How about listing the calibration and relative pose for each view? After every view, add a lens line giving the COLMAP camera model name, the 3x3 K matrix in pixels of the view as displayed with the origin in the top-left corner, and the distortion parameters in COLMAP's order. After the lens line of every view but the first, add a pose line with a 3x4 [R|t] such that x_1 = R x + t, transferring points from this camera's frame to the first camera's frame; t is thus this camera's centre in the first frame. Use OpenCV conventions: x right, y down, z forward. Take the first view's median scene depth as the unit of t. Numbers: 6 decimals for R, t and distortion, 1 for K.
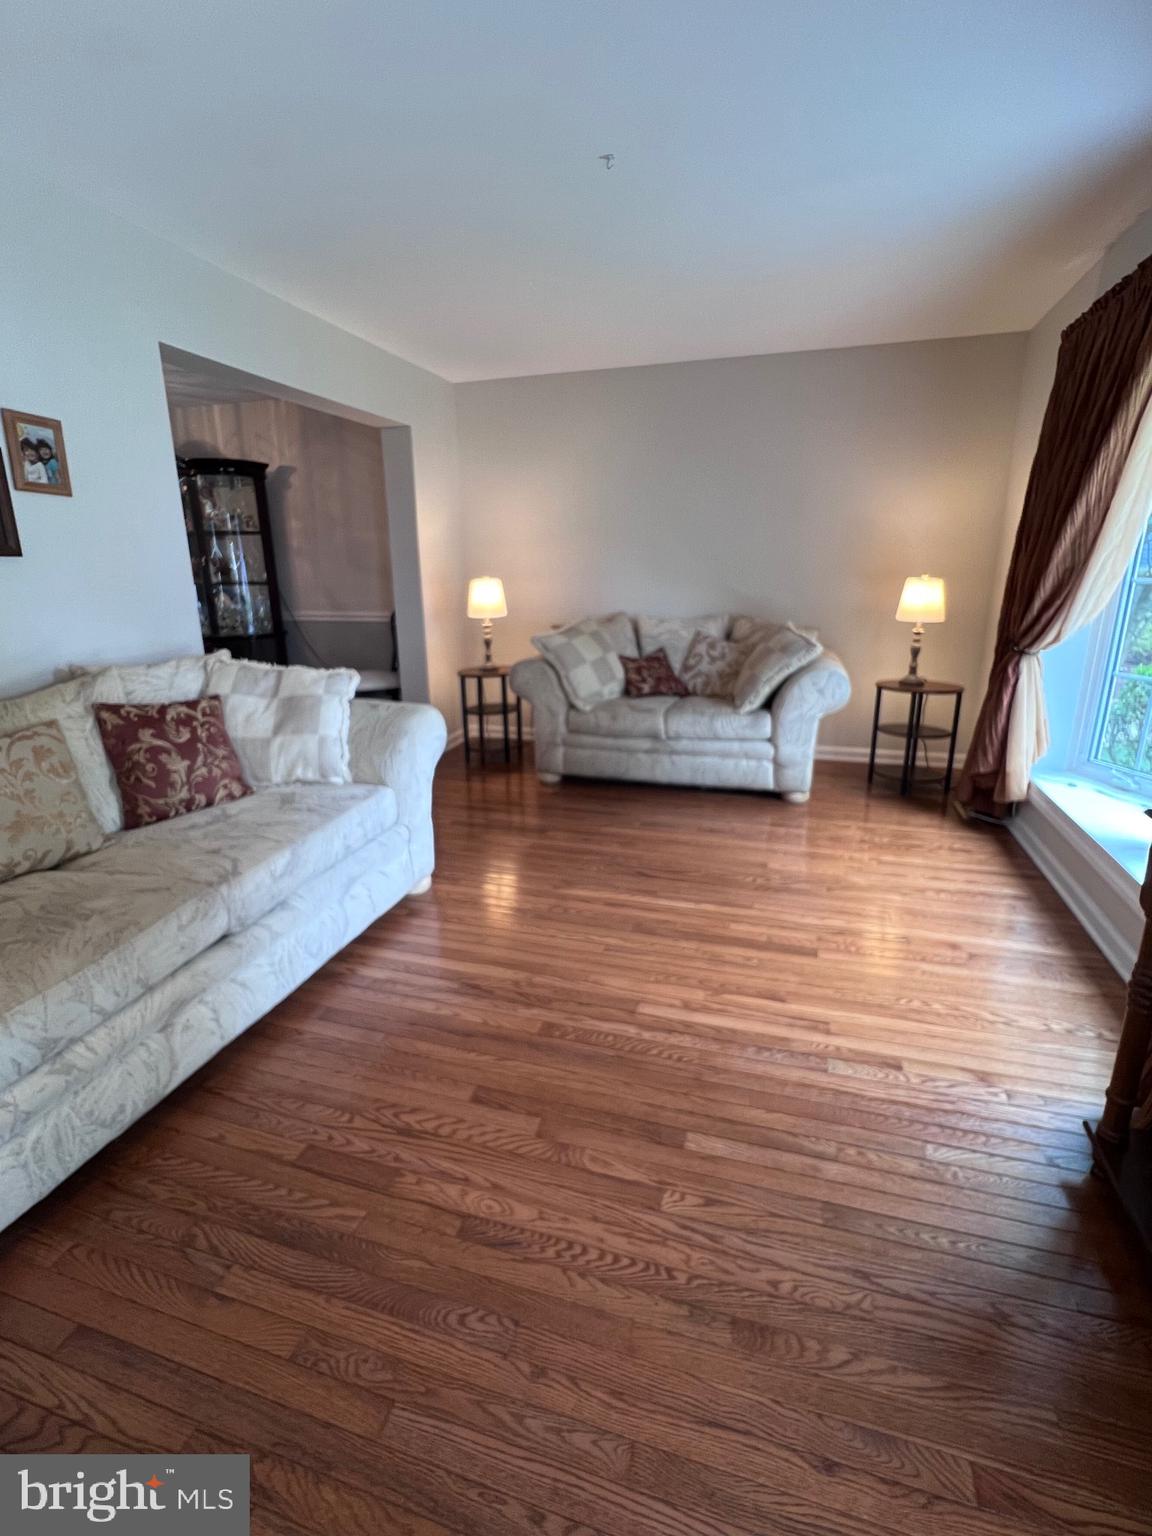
lens RADIAL K [[714.4, 0, 576.0], [0, 714.4, 768.0], [0, 0, 1]] dist [-0.005513, -0.001120]
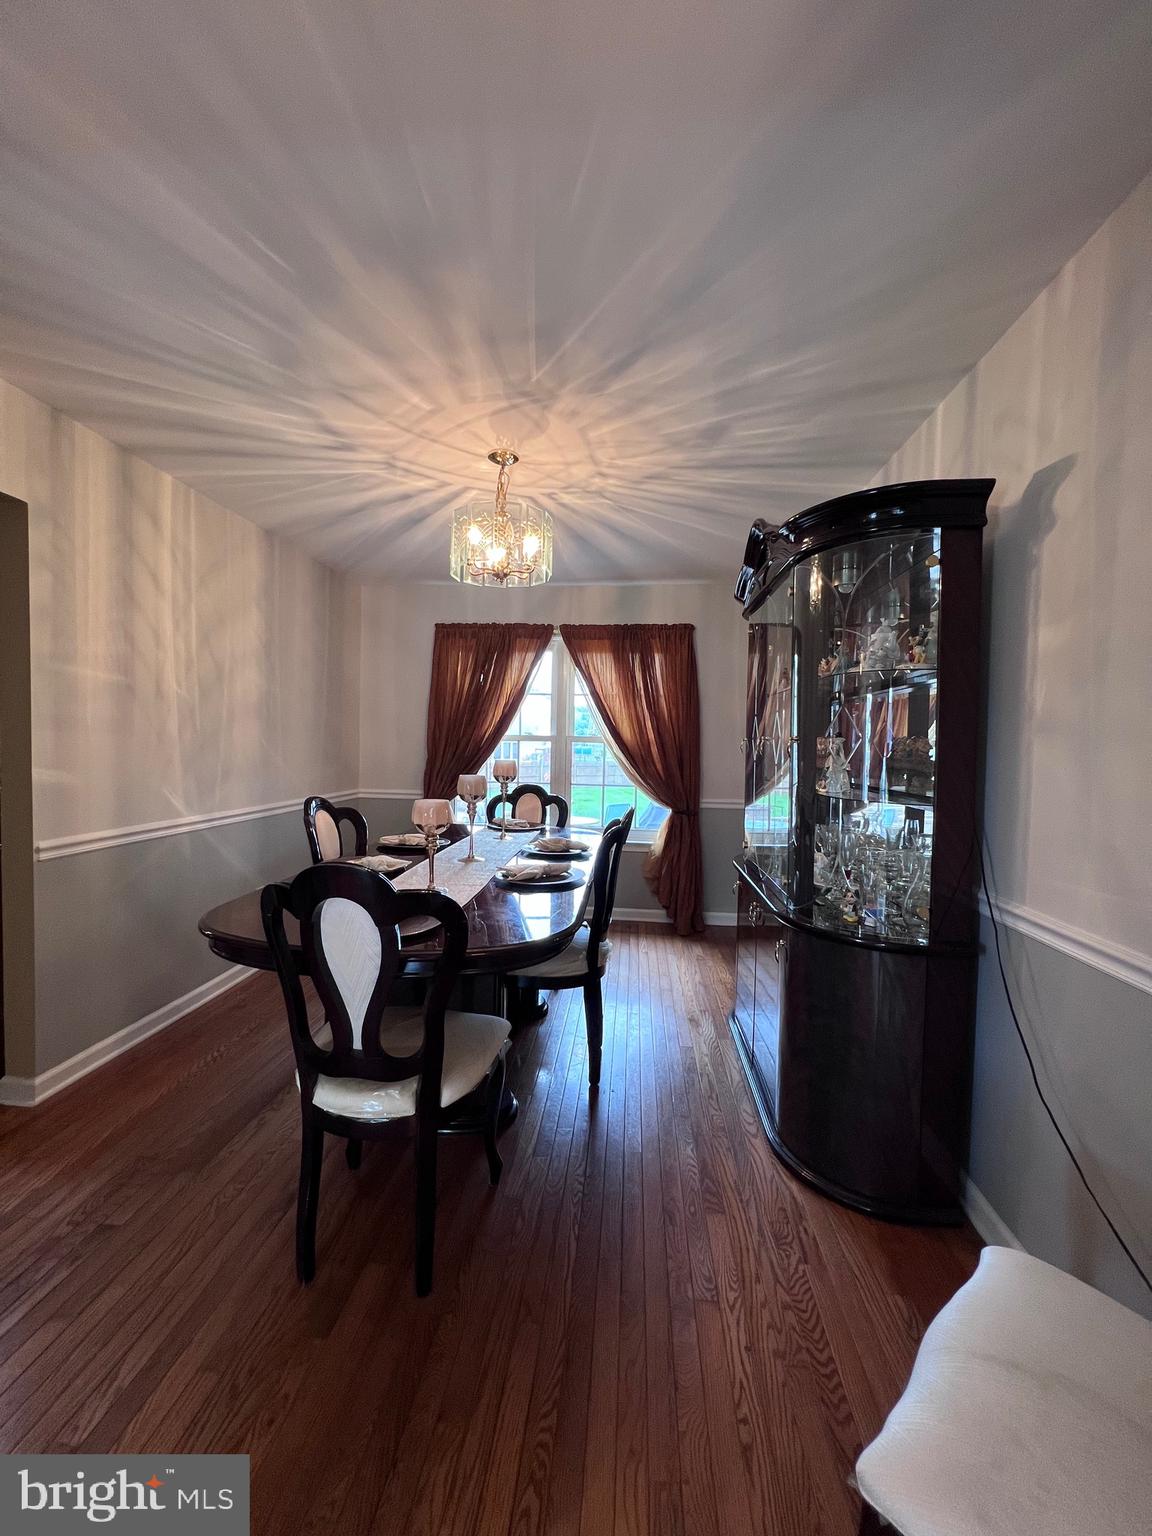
lens RADIAL K [[622.1, 0, 576.0], [0, 622.1, 768.0], [0, 0, 1]] dist [0.001126, 0.000789]
pose [[0.207823, 0.048578, -0.976959, -0.421872], [-0.286271, 0.958057, -0.013259, -0.564387], [0.935339, 0.282431, 0.213013, 1.922217]]
